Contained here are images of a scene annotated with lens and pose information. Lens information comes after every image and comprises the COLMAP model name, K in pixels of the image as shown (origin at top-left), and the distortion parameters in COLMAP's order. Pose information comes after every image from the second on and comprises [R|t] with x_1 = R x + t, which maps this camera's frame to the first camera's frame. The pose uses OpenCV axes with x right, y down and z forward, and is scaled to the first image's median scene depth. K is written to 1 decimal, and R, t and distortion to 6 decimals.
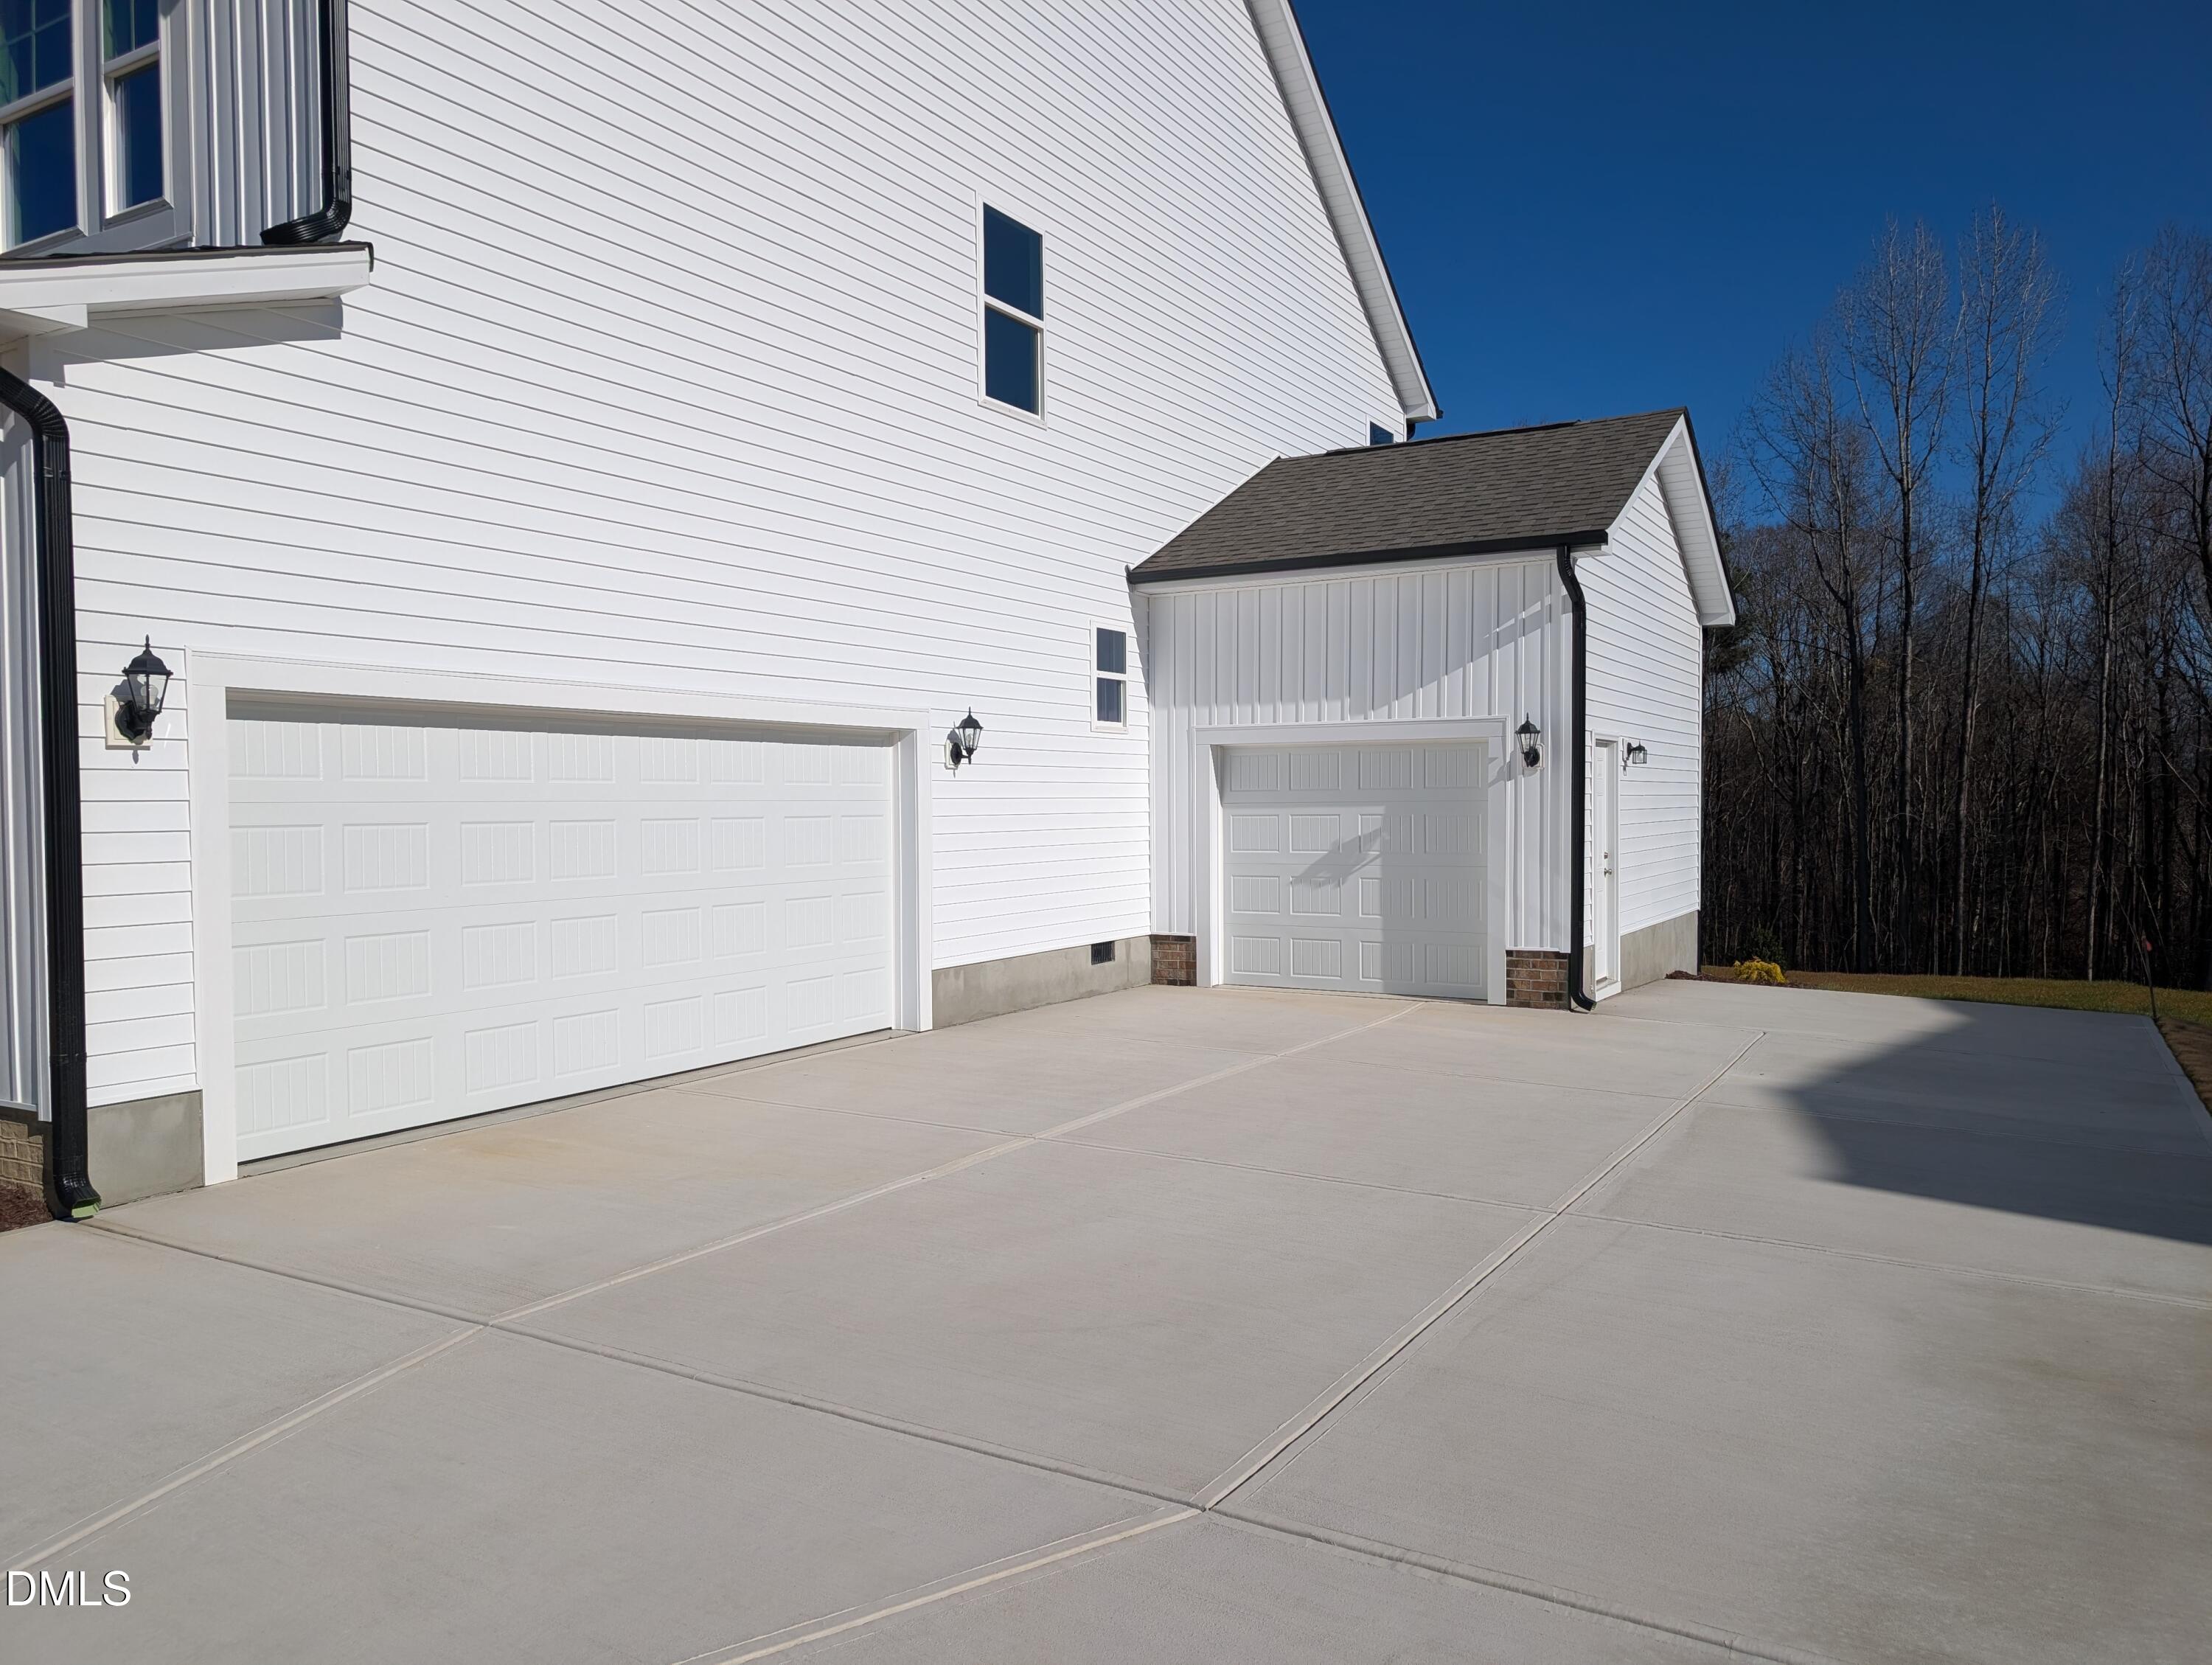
lens RADIAL K [[1578.4, 0, 1106.1], [0, 1578.4, 849.8], [0, 0, 1]] dist [0.038582, -0.016982]
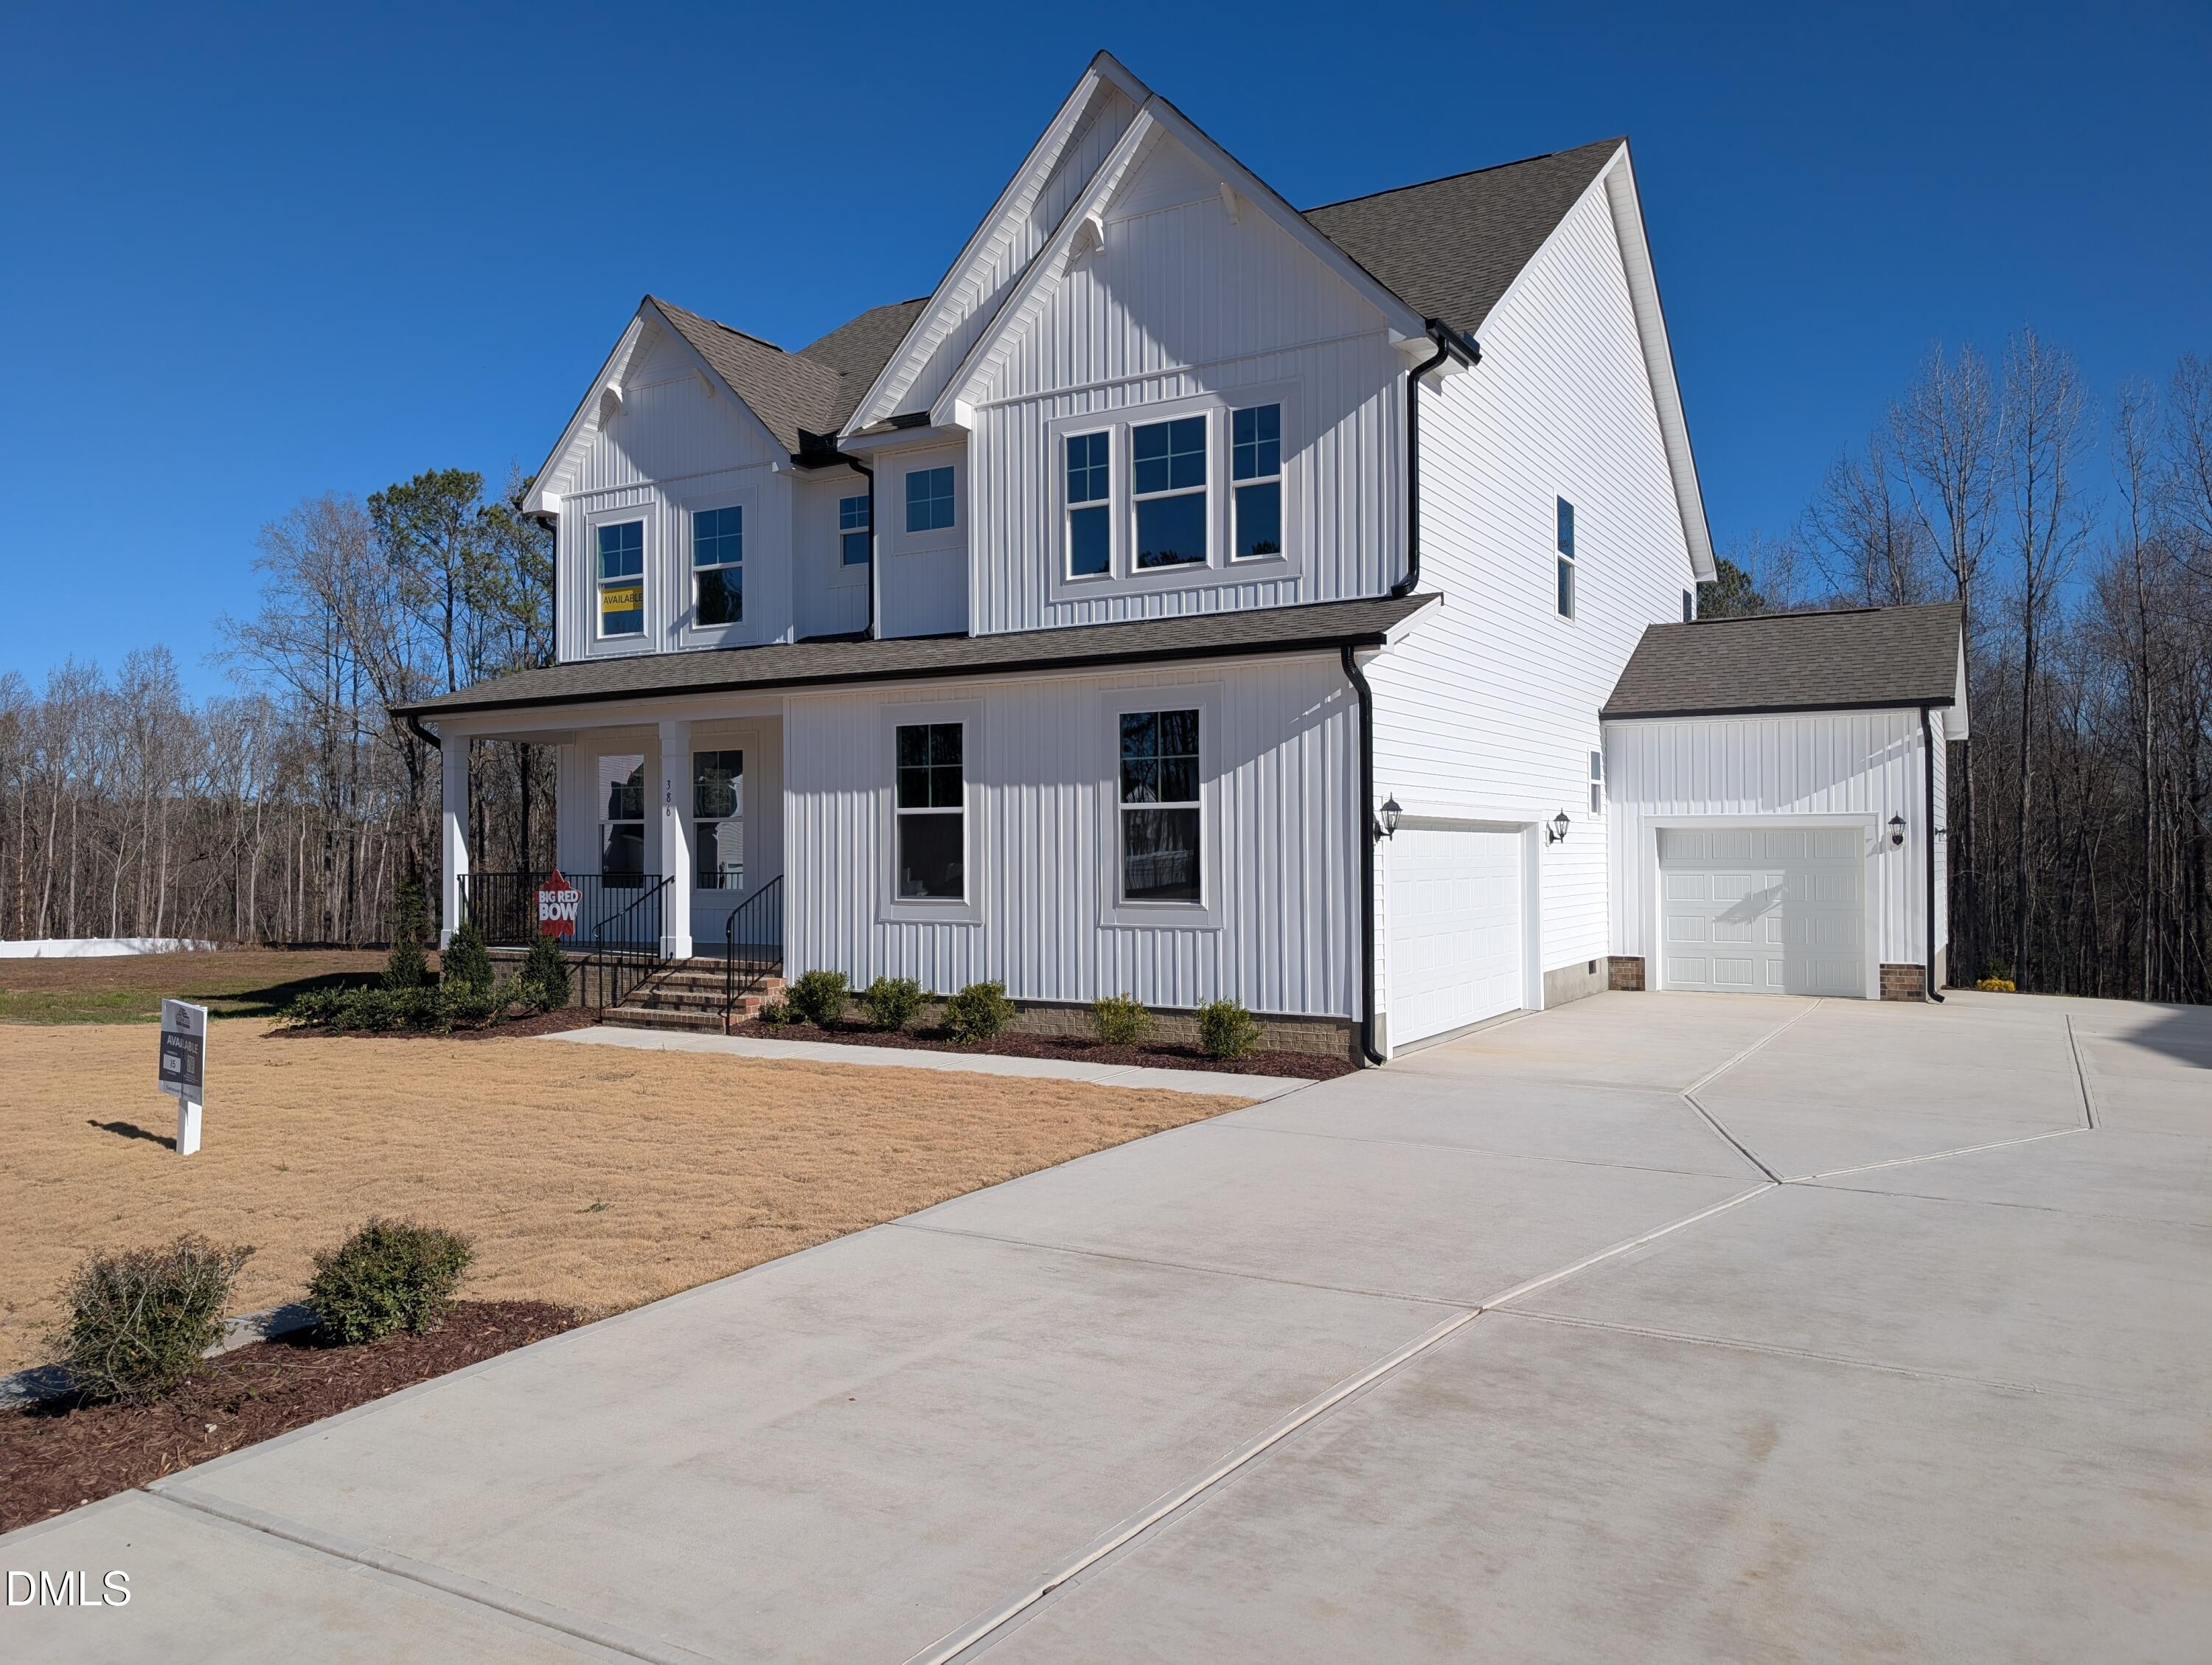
lens RADIAL K [[1578.4, 0, 1113.9], [0, 1578.4, 822.9], [0, 0, 1]] dist [0.038582, -0.016982]
pose [[0.999993, 0.000953, 0.003748, -0.473125], [-0.000758, 0.998658, -0.051782, 0.006940], [-0.003793, 0.051779, 0.998651, -0.520020]]
